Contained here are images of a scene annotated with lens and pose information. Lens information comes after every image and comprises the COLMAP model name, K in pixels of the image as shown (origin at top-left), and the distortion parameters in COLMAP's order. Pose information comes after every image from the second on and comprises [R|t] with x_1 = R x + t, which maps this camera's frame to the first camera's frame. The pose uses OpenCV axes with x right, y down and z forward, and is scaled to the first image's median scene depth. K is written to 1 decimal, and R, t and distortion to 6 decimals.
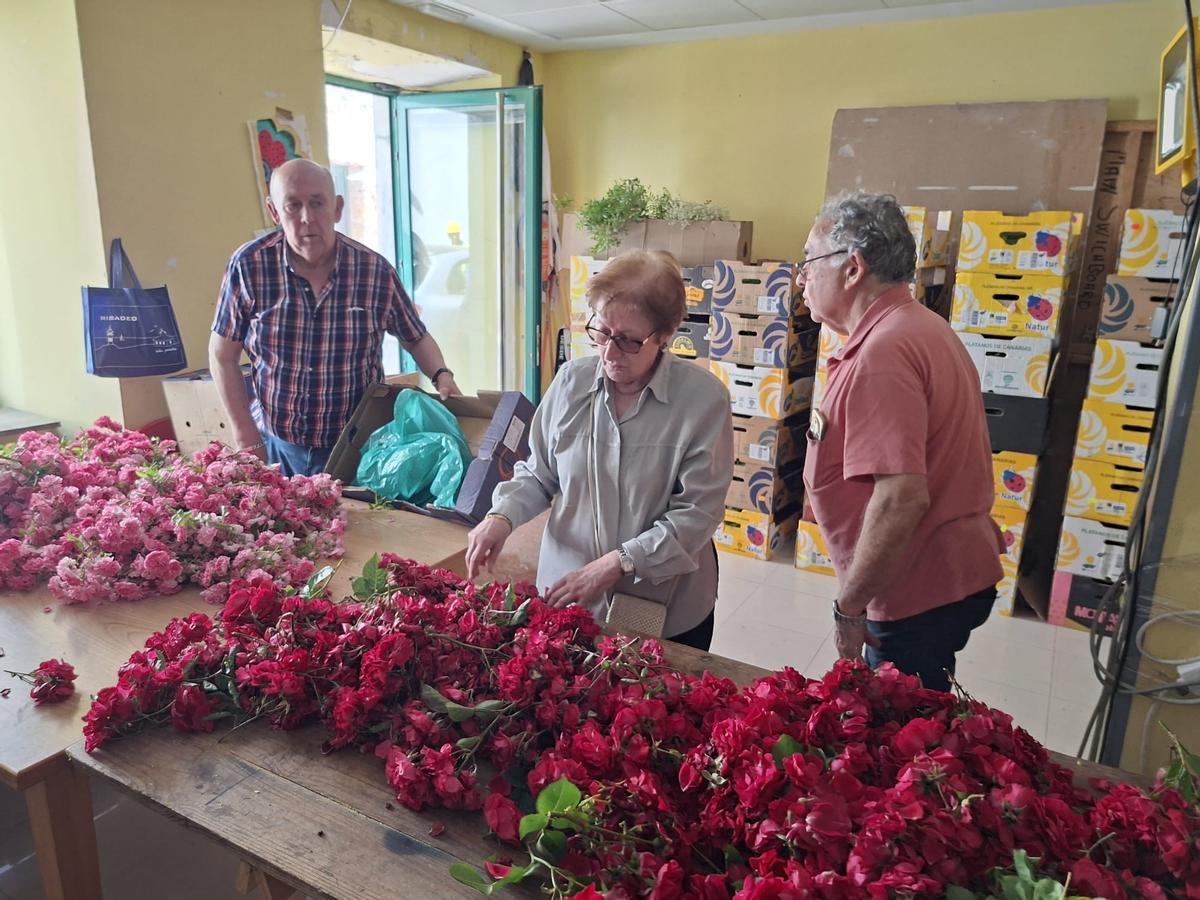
lens RADIAL K [[895.8, 0, 598.7], [0, 895.8, 474.7], [0, 0, 1]] dist [-0.005074, -0.006746]
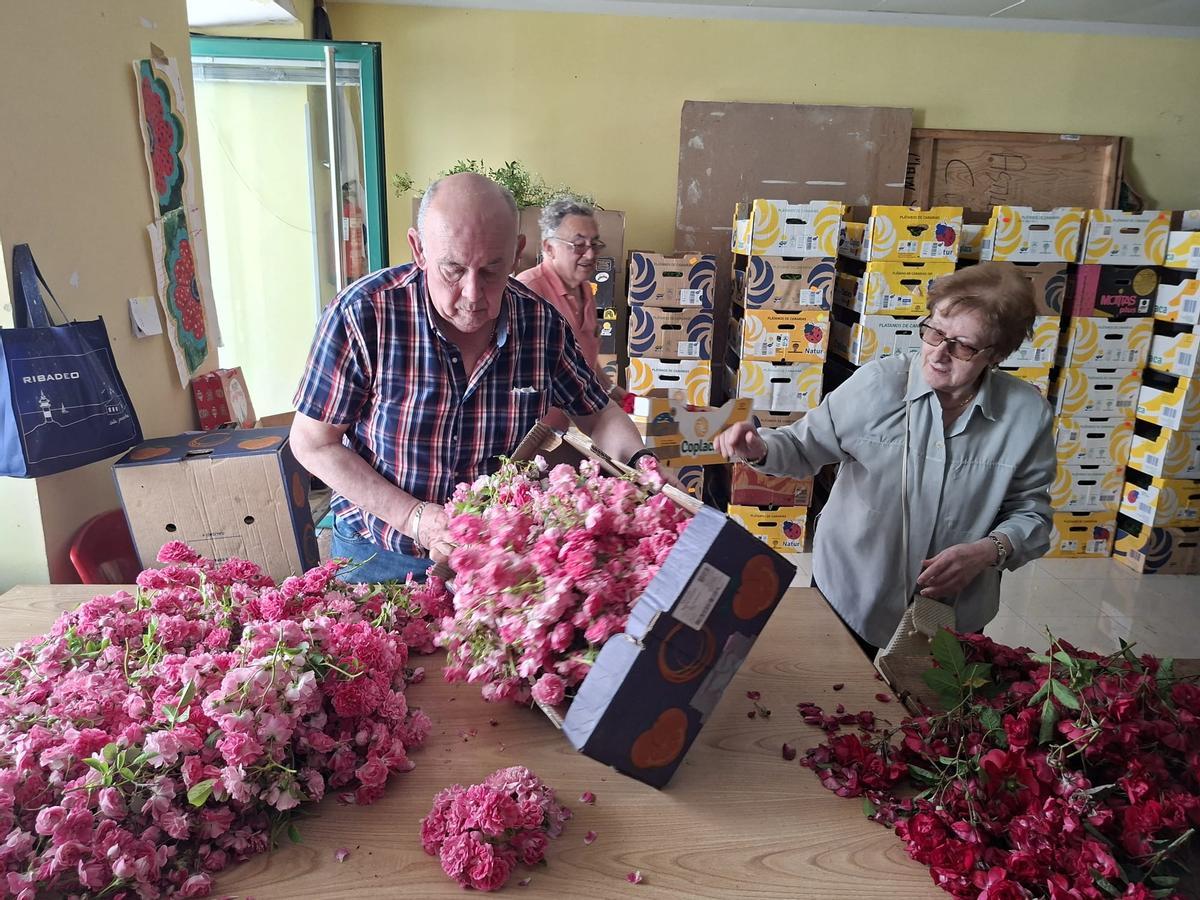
lens RADIAL K [[866.8, 0, 592.4], [0, 866.8, 449.7], [0, 0, 1]] dist [0.022230, -0.004795]
pose [[0.837343, -0.141197, 0.528130, -0.518279], [0.136411, 0.989476, 0.048262, -0.099295], [-0.529386, 0.031631, 0.847791, 0.291260]]
